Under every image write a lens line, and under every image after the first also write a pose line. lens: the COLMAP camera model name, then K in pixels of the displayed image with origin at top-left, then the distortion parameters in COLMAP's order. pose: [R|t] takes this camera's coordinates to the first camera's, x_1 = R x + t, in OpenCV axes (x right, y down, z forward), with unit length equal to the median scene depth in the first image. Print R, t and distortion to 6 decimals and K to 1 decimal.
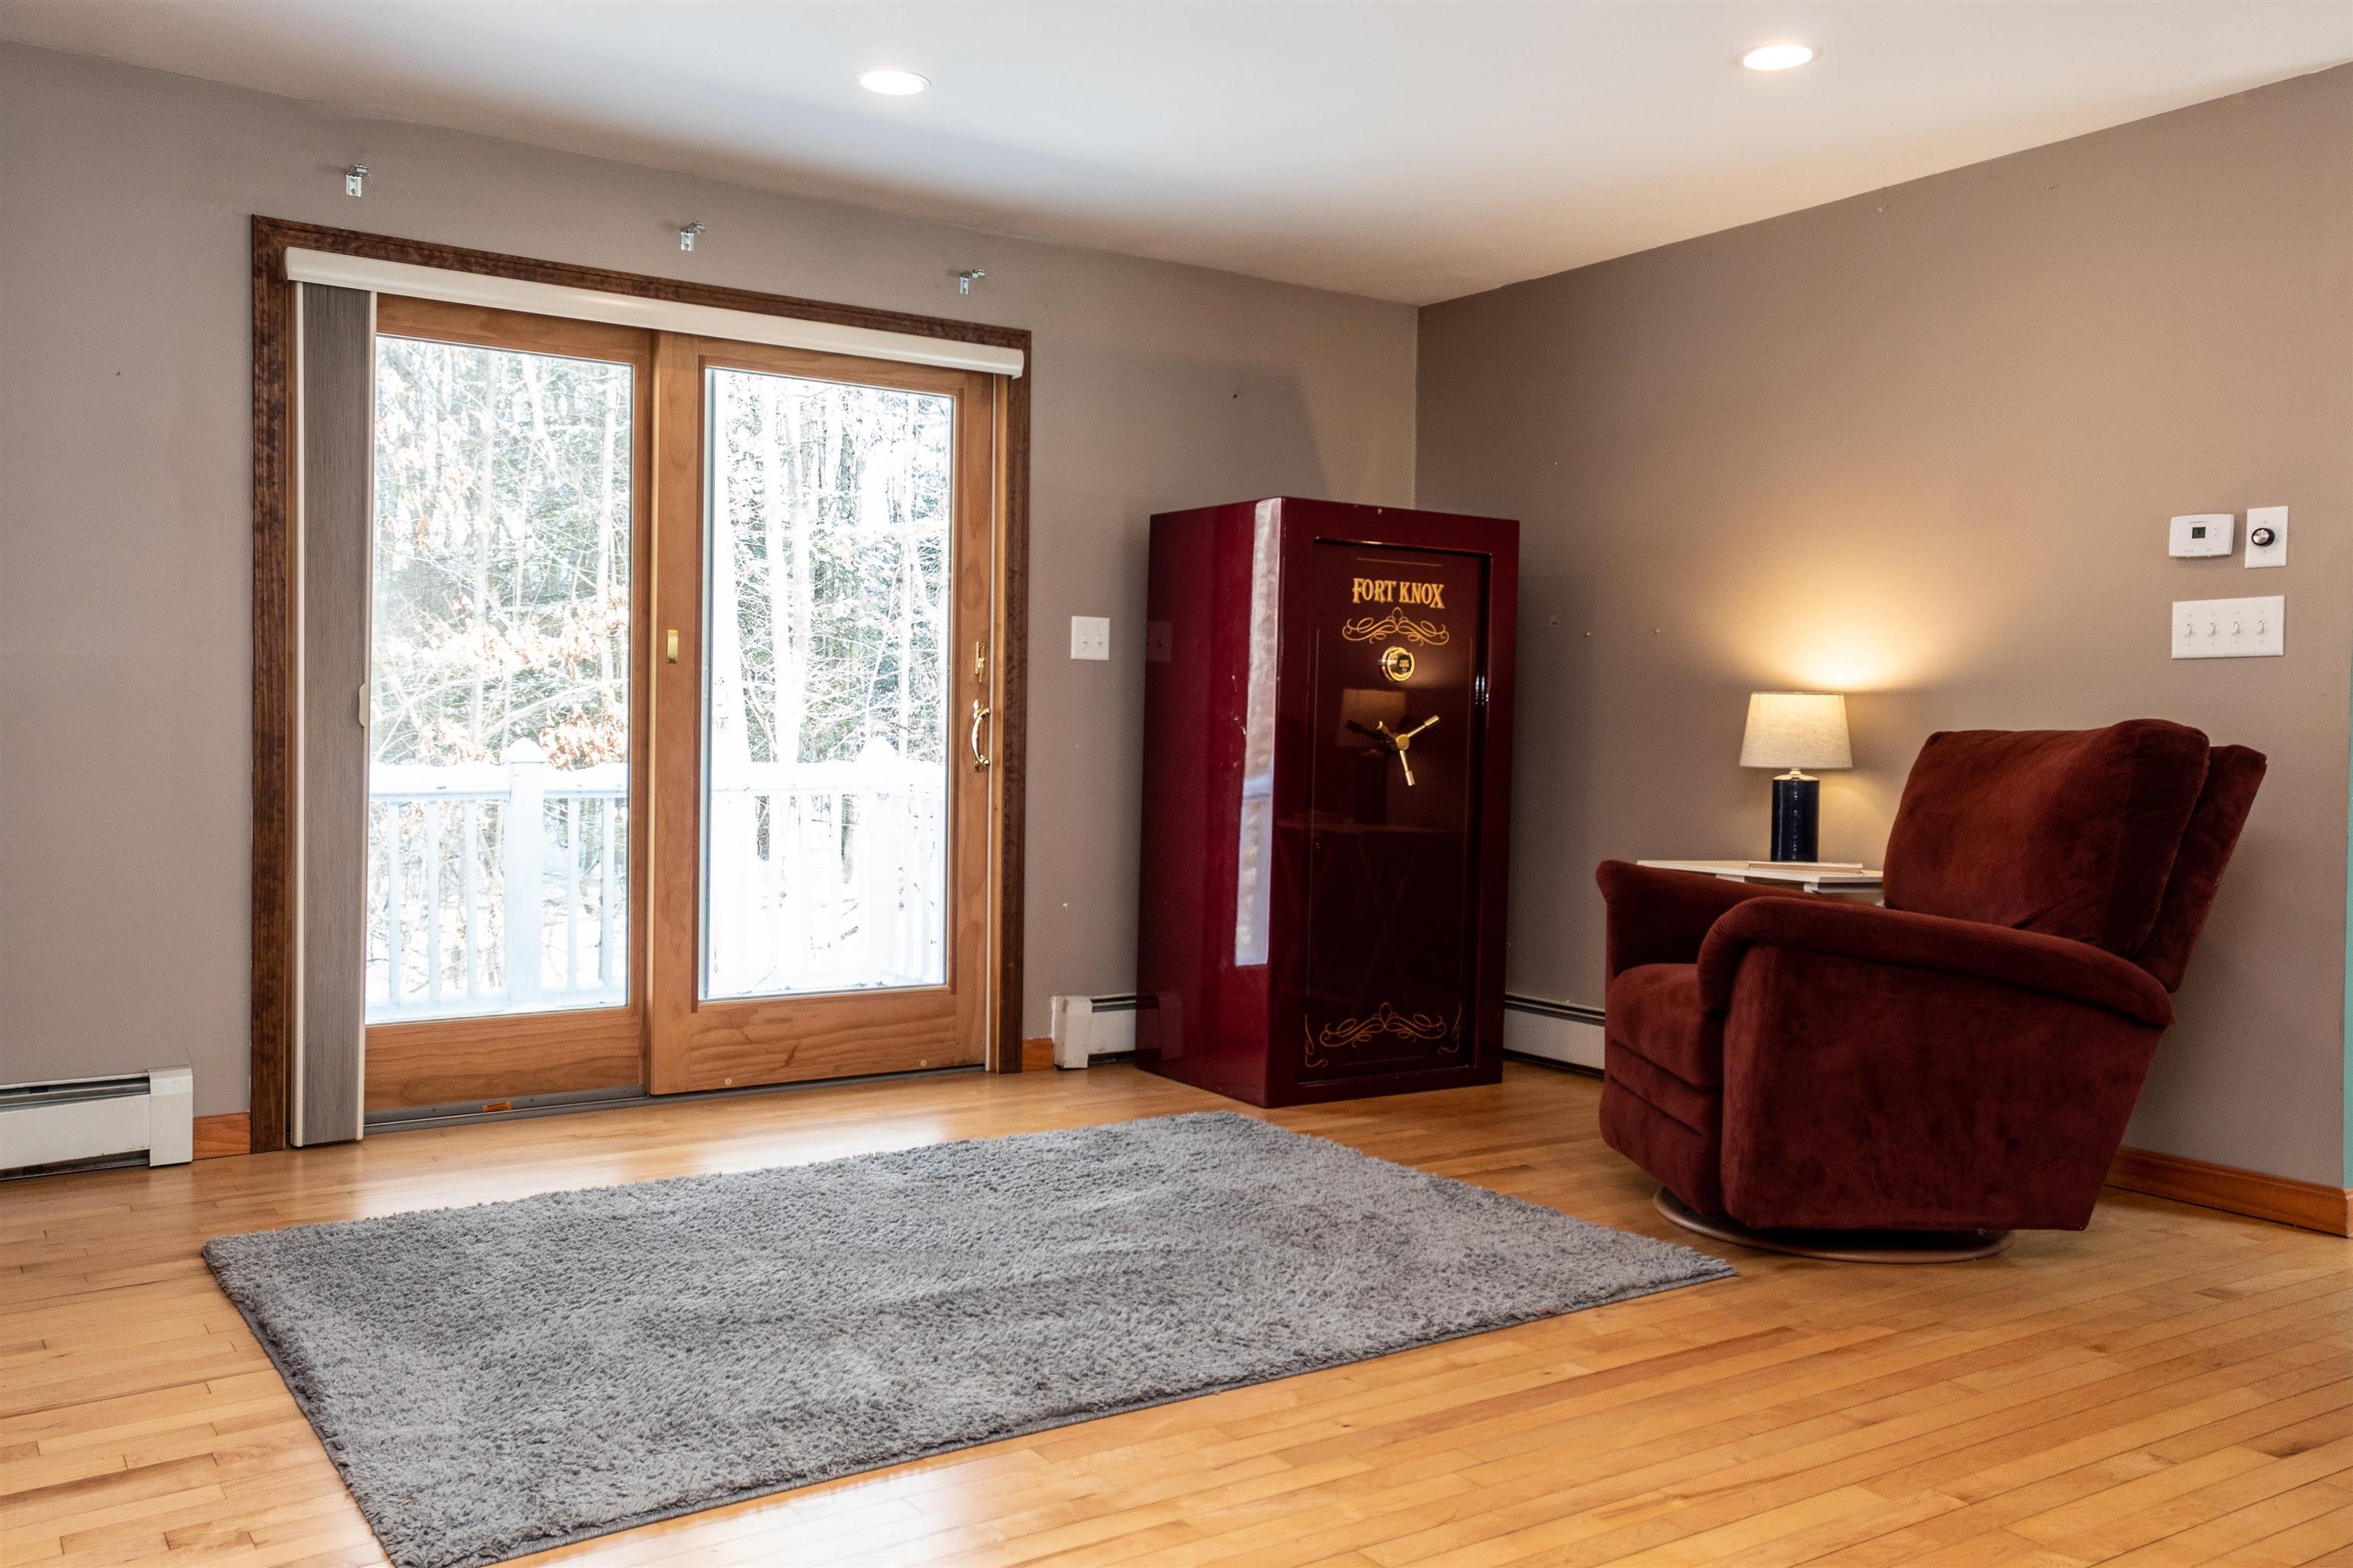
lens RADIAL K [[1864.5, 0, 1174.9], [0, 1864.5, 752.5], [0, 0, 1]] dist [0.000914, 0.074158]
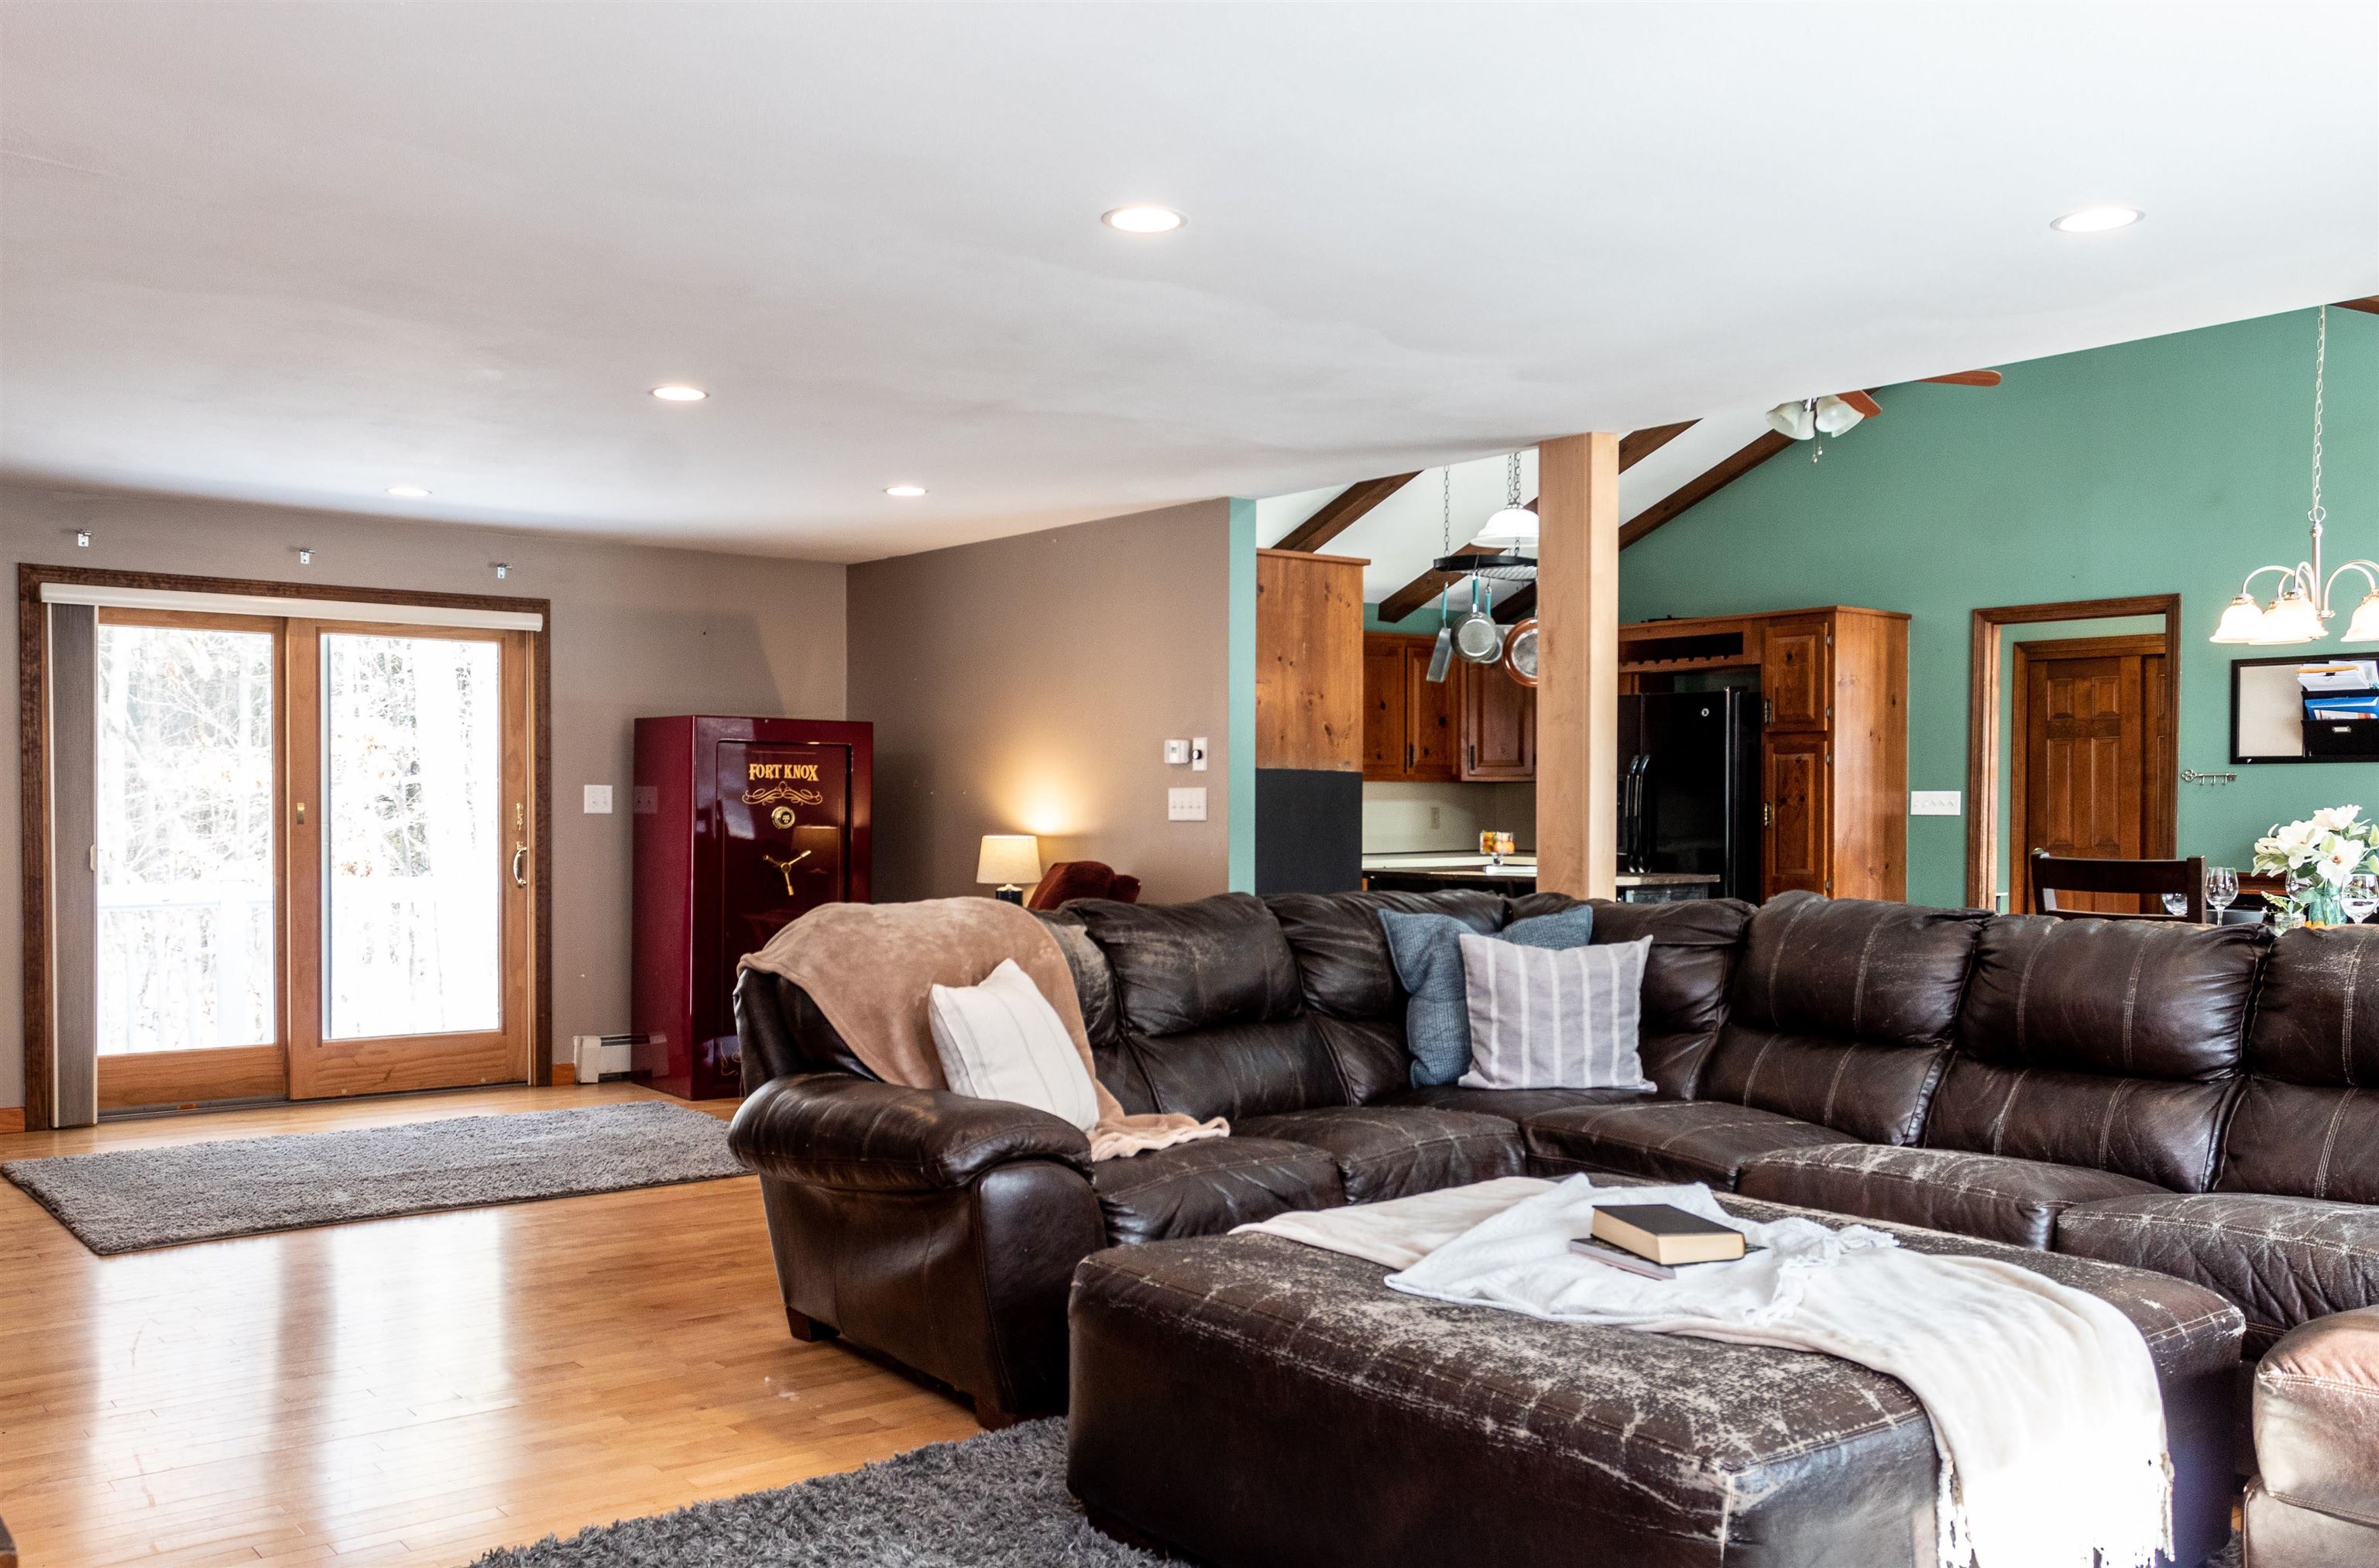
lens RADIAL K [[2073.6, 0, 1229.9], [0, 2073.6, 837.4], [0, 0, 1]] dist [-0.018228, 0.079383]
pose [[0.997309, -0.010861, 0.072507, 0.371991], [0.010471, 0.999929, 0.005747, -0.037364], [-0.072565, -0.004972, 0.997351, -0.771169]]
